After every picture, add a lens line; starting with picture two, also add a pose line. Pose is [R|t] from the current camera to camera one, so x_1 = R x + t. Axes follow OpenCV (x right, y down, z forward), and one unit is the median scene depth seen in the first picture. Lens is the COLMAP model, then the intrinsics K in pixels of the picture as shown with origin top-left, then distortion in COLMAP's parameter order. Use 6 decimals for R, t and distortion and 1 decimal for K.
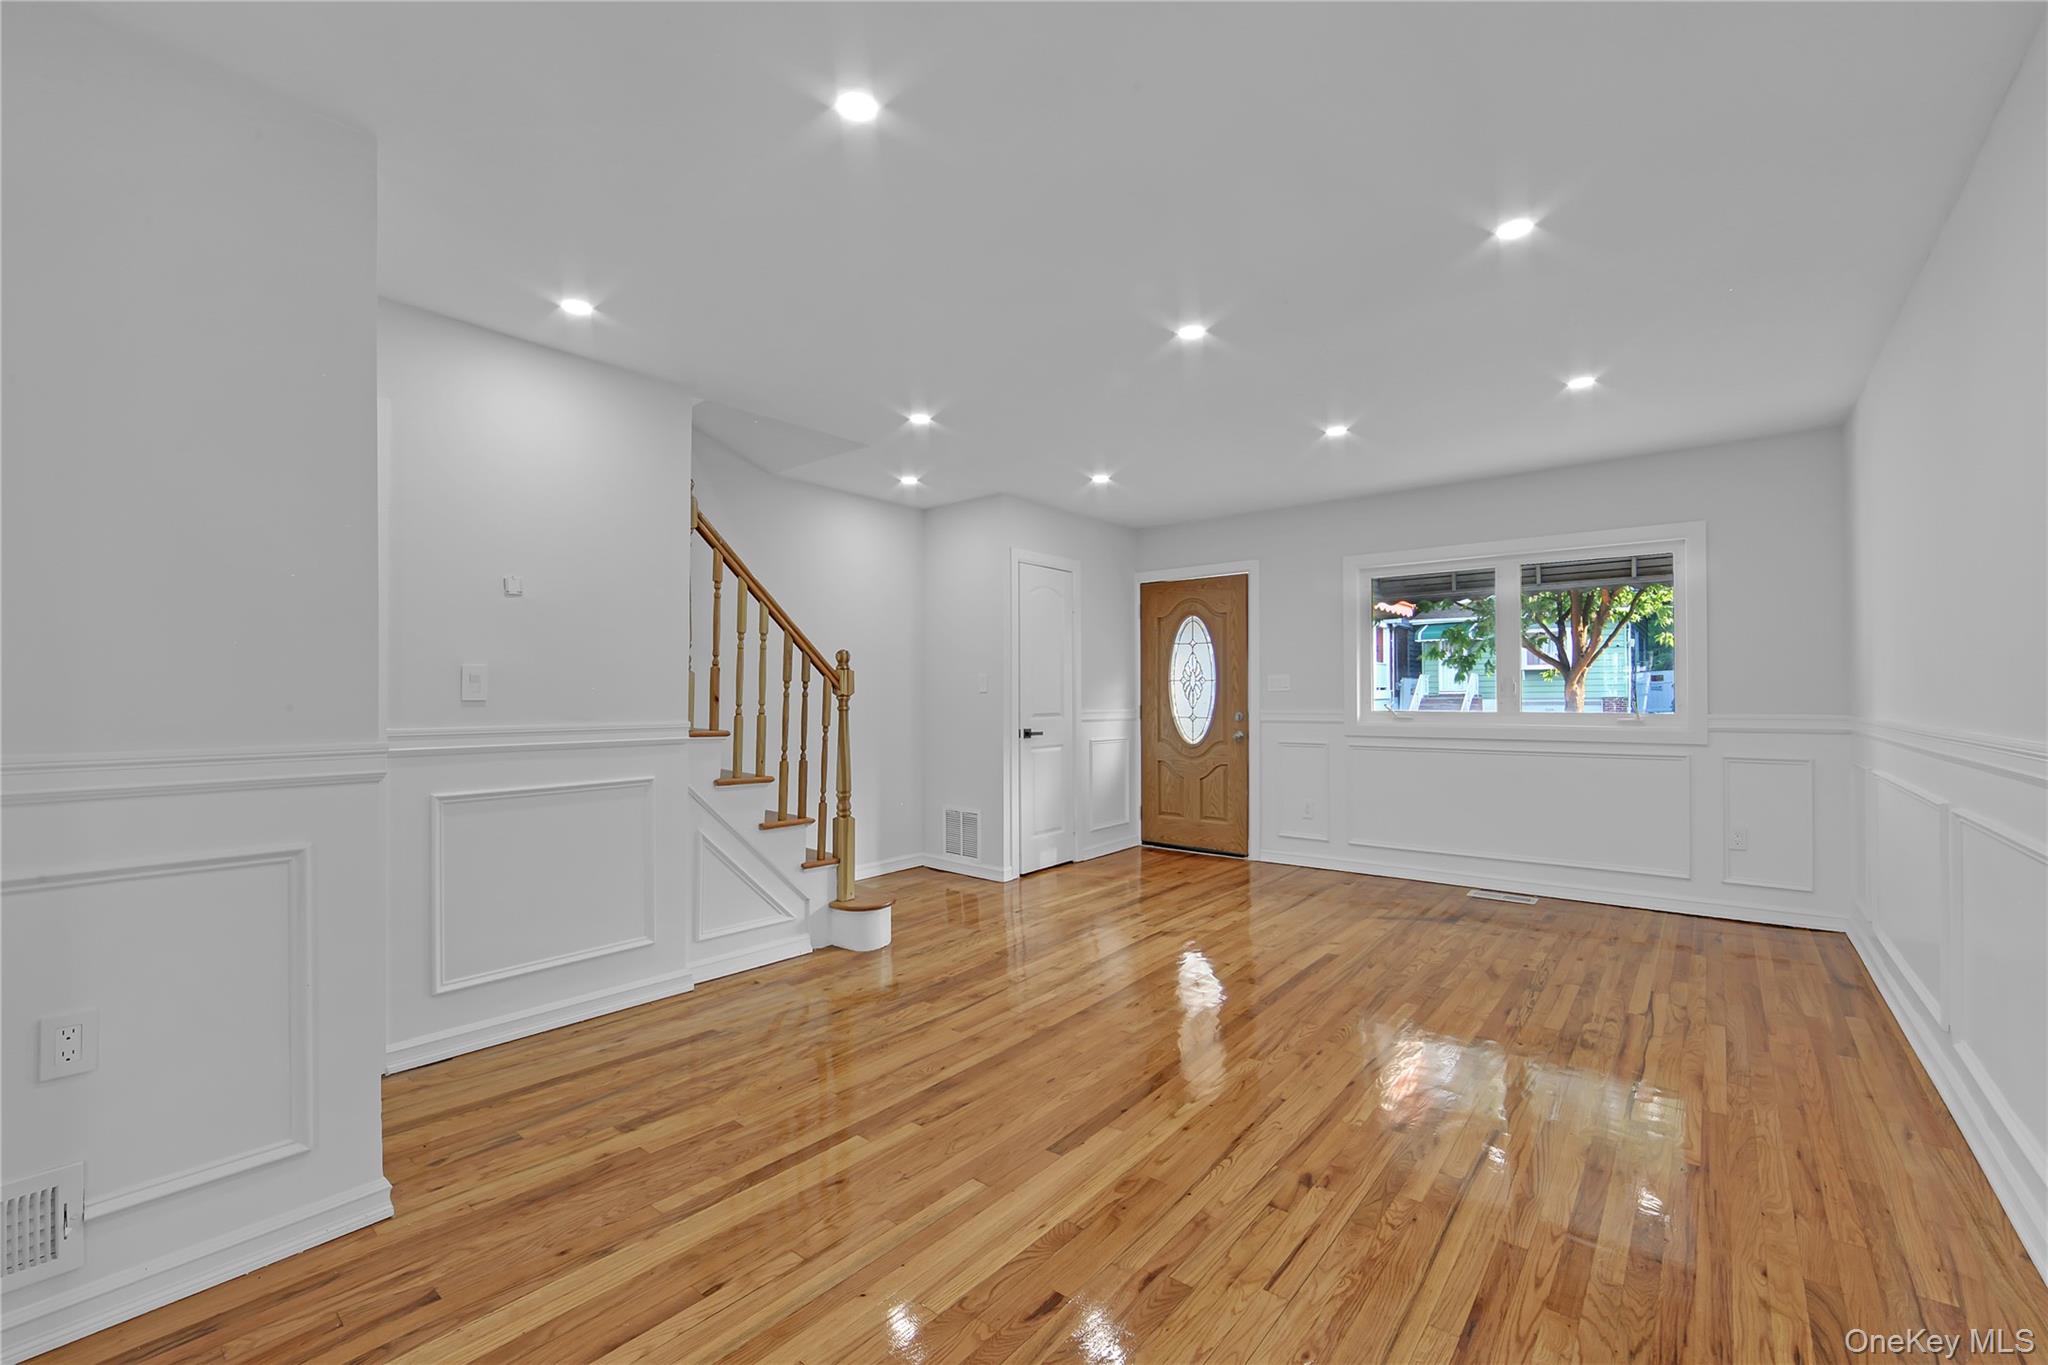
lens RADIAL K [[848.2, 0, 1027.1], [0, 848.2, 693.7], [0, 0, 1]] dist [-0.003152, 0.000048]
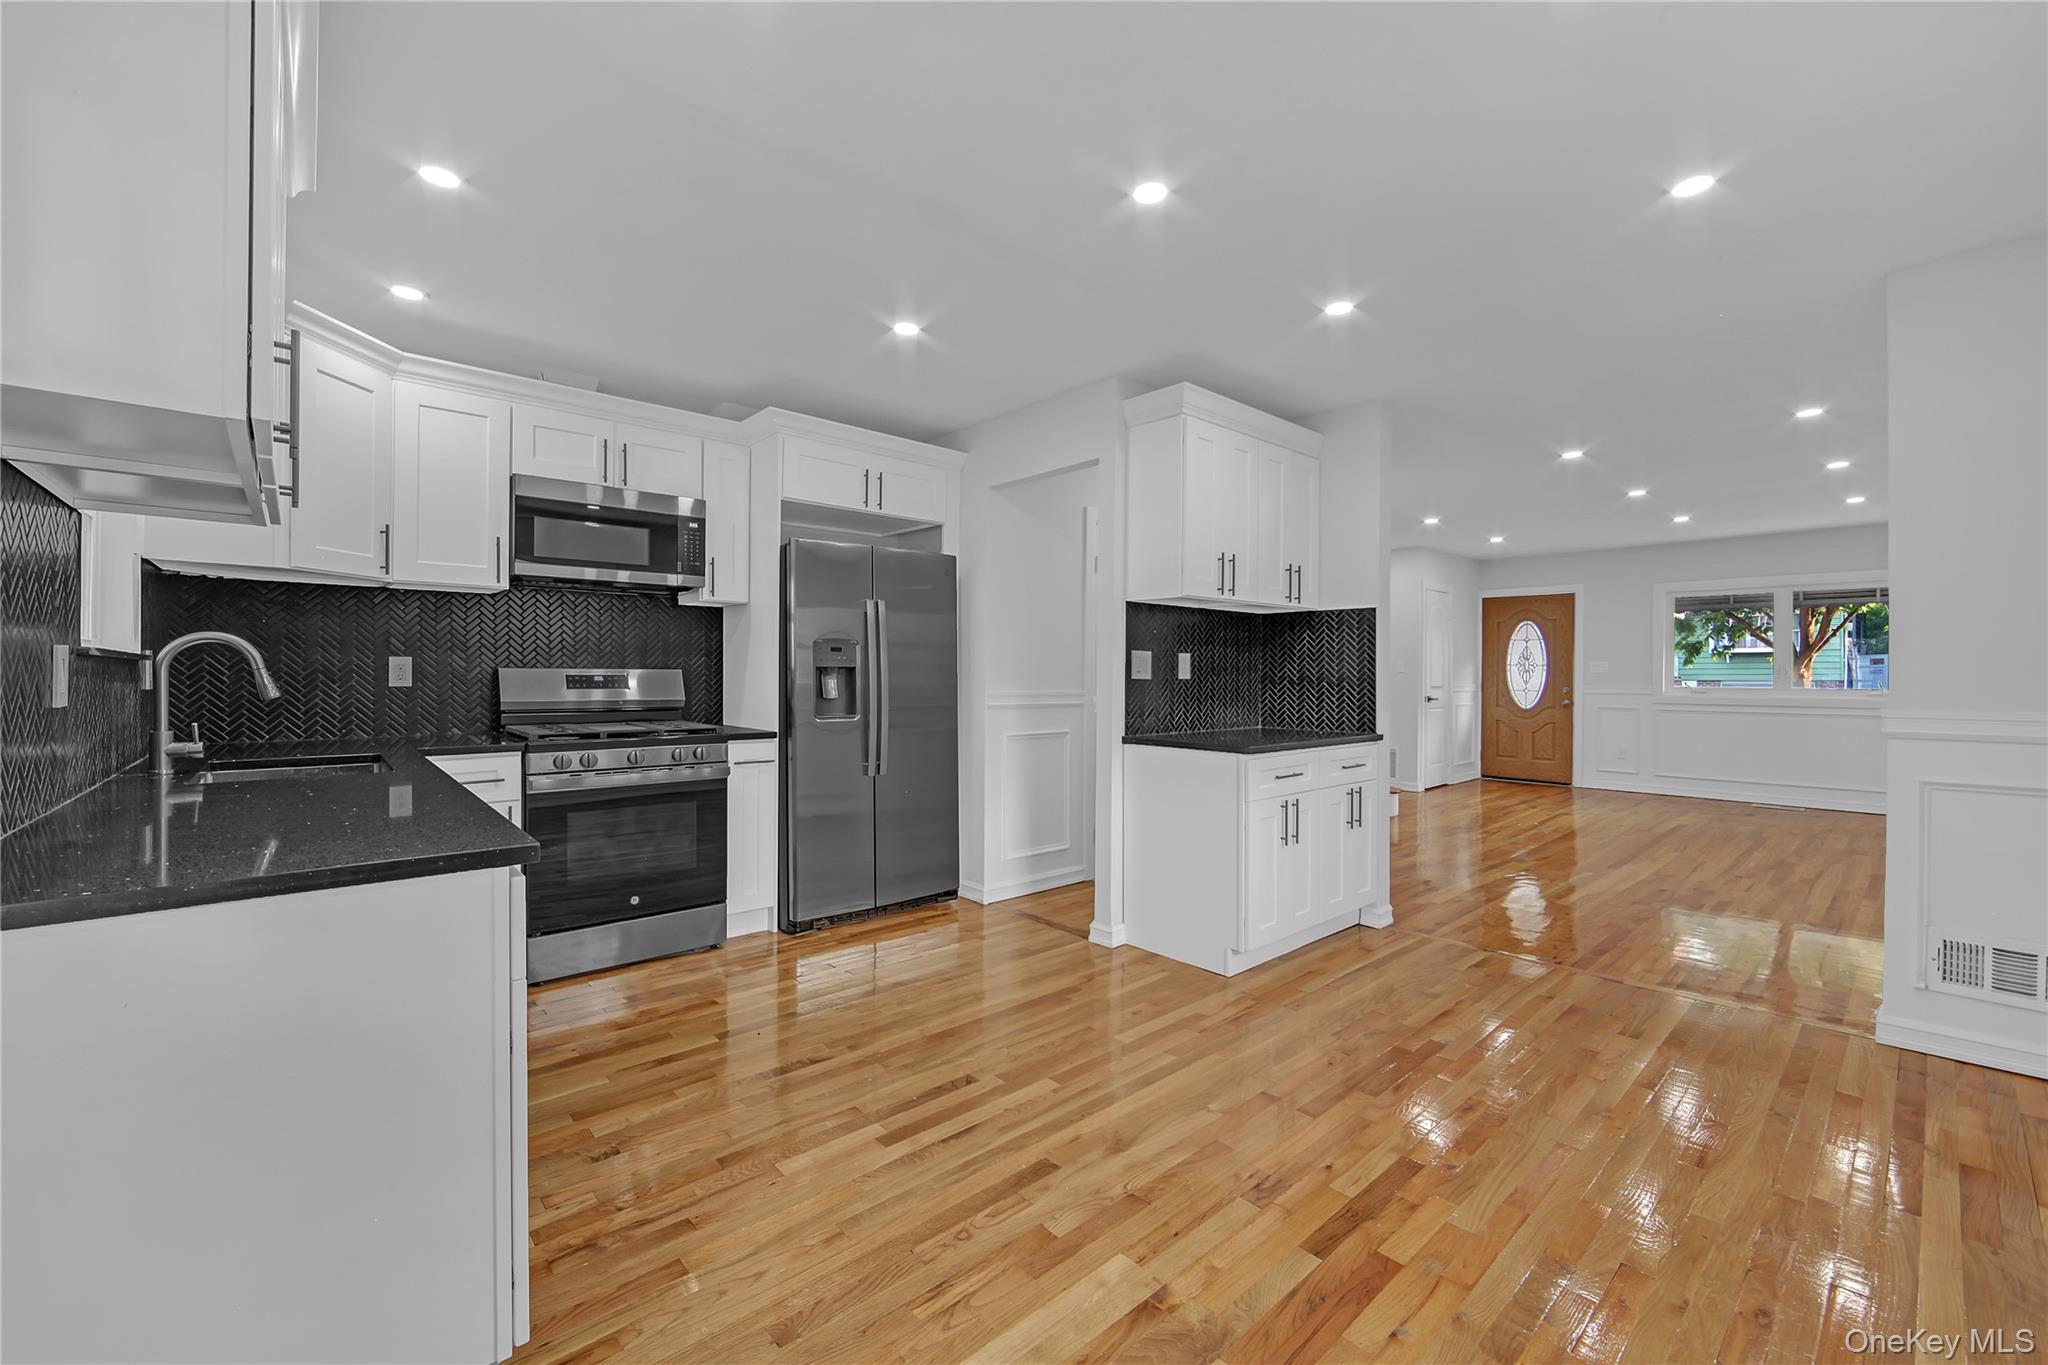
lens RADIAL K [[836.3, 0, 1024.0], [0, 836.3, 682.5], [0, 0, 1]] dist [0.001145, 0.000244]
pose [[0.988789, 0.009138, -0.149043, -0.682640], [-0.006963, 0.999862, 0.015112, -0.002251], [0.149160, -0.013905, 0.988715, -0.852315]]
